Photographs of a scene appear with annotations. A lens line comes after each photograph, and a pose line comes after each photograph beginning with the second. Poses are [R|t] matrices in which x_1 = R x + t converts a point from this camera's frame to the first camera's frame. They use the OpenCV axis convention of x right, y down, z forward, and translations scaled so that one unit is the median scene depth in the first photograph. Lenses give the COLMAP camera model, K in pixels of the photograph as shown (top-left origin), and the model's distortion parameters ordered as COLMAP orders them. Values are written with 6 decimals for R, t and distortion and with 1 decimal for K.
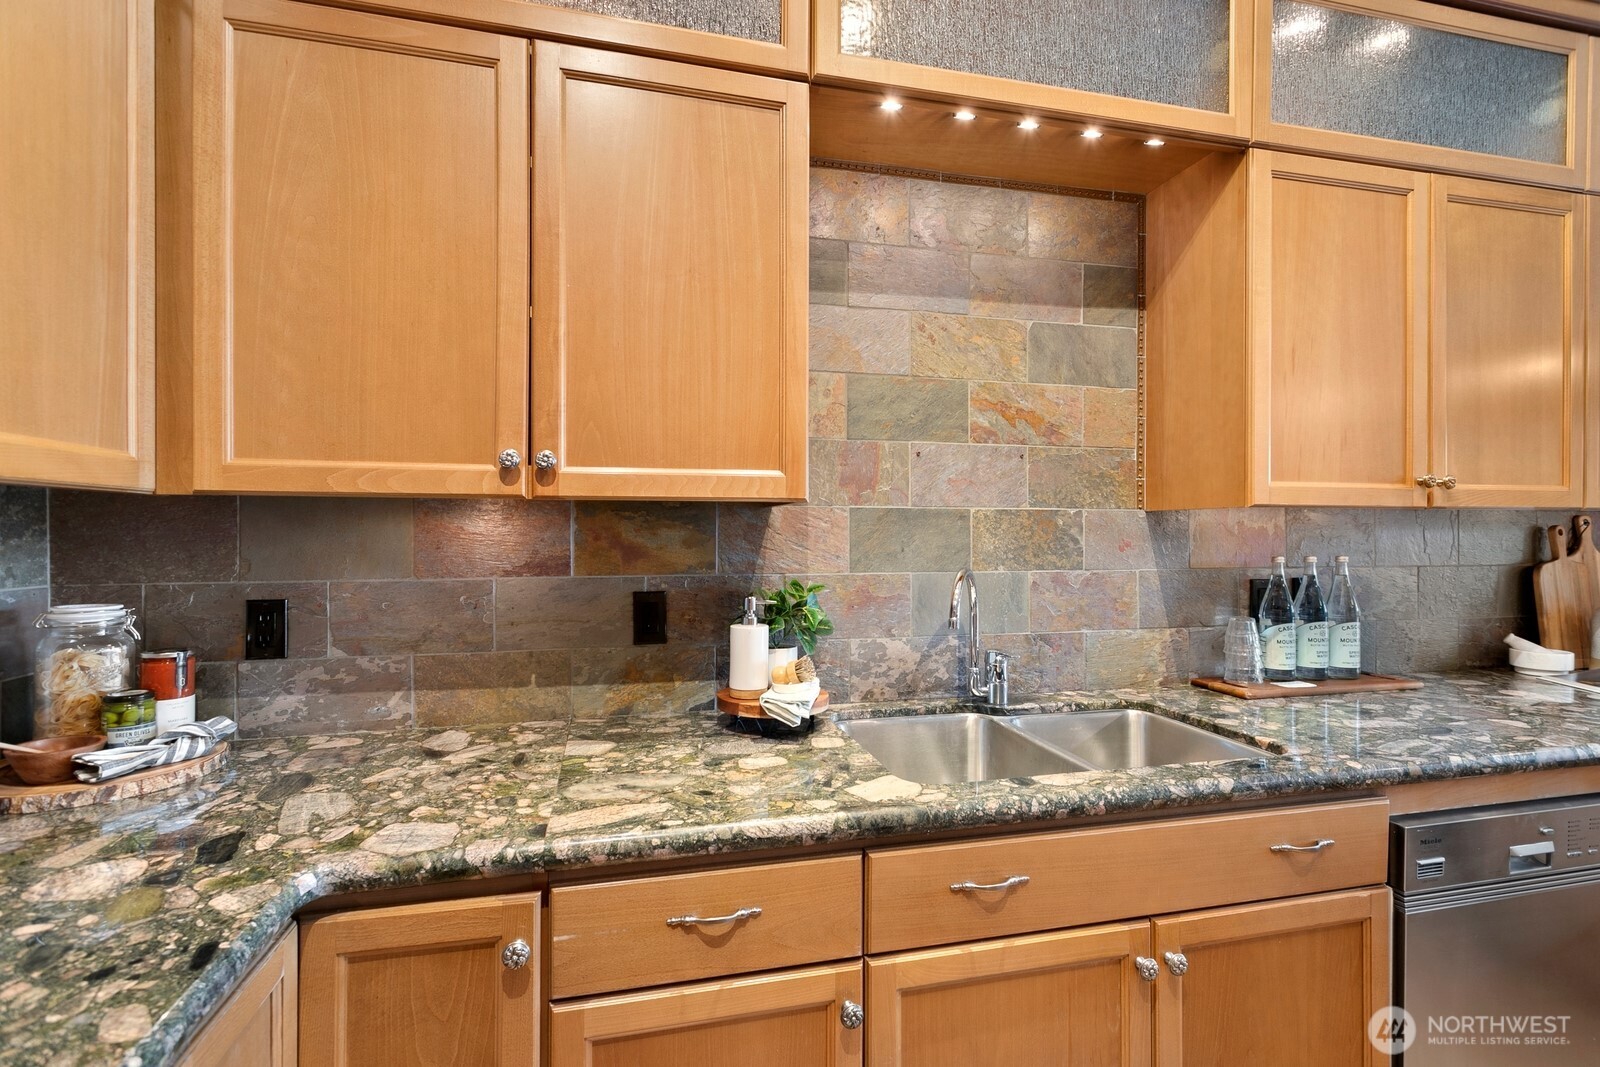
lens RADIAL K [[754.4, 0, 812.1], [0, 754.4, 529.8], [0, 0, 1]] dist [0.014991, -0.000029]
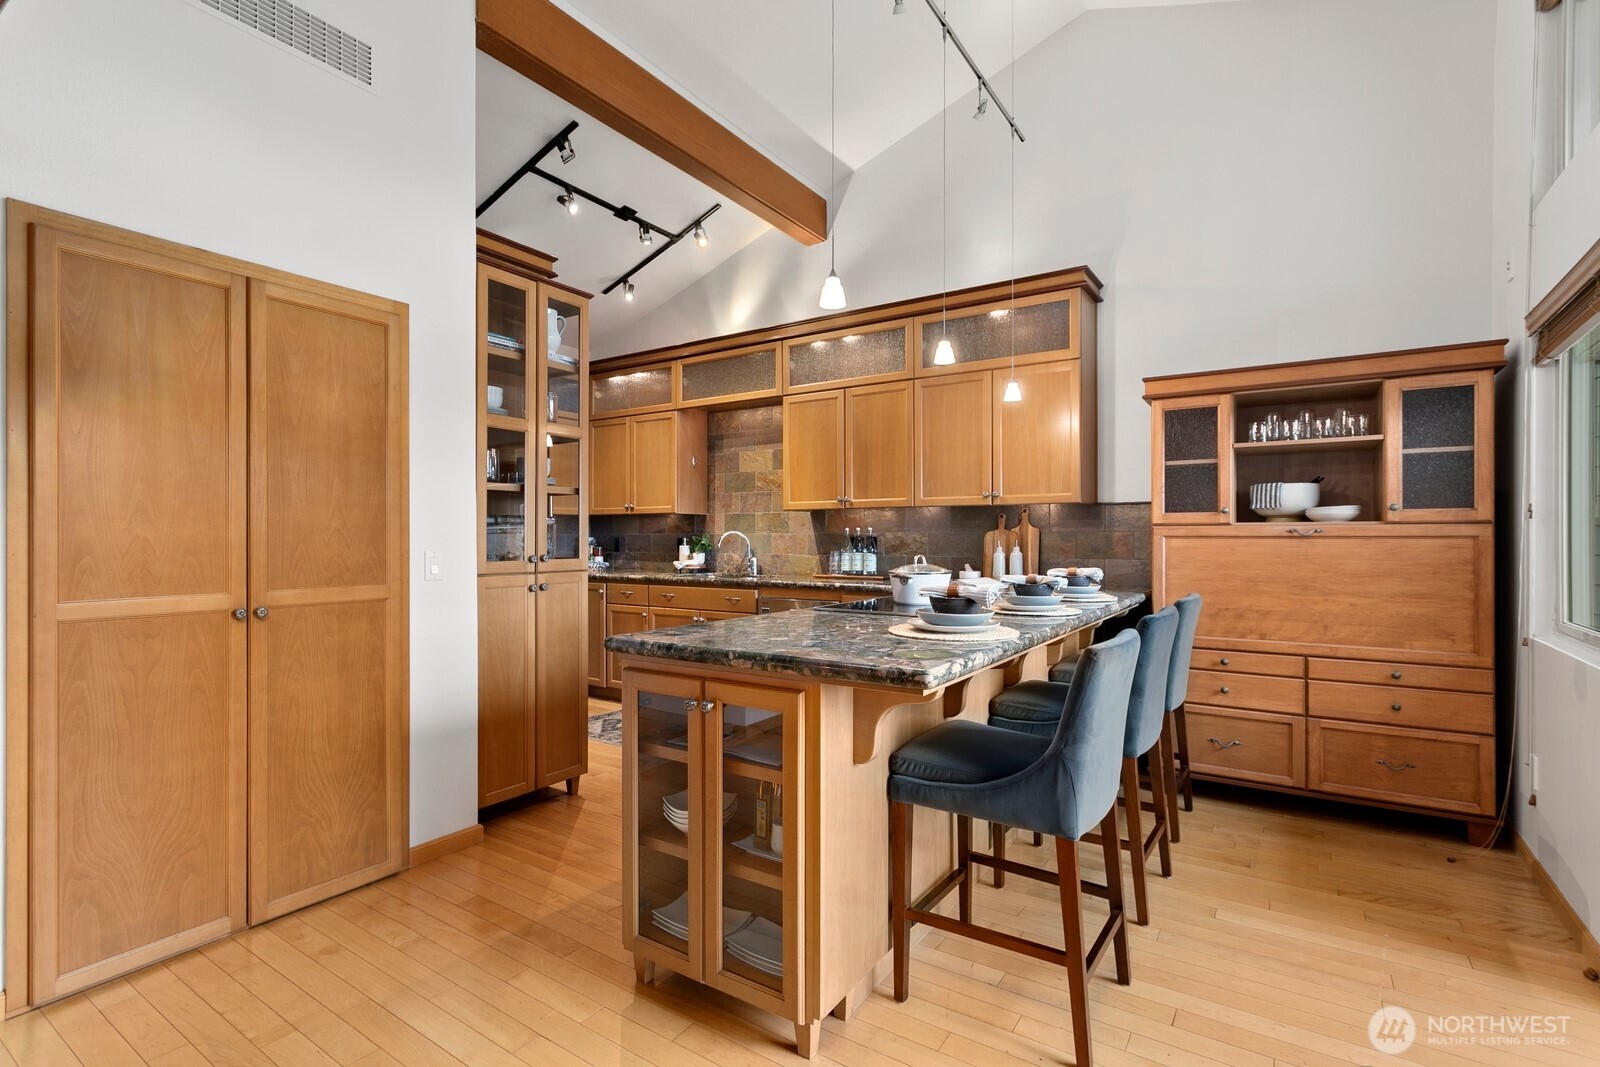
lens RADIAL K [[754.4, 0, 802.5], [0, 754.4, 530.9], [0, 0, 1]] dist [0.014991, -0.000029]
pose [[0.667314, -0.007366, -0.744741, 2.619744], [0.002005, 0.999965, -0.008094, 0.069863], [0.744774, 0.003908, 0.667305, -0.911975]]
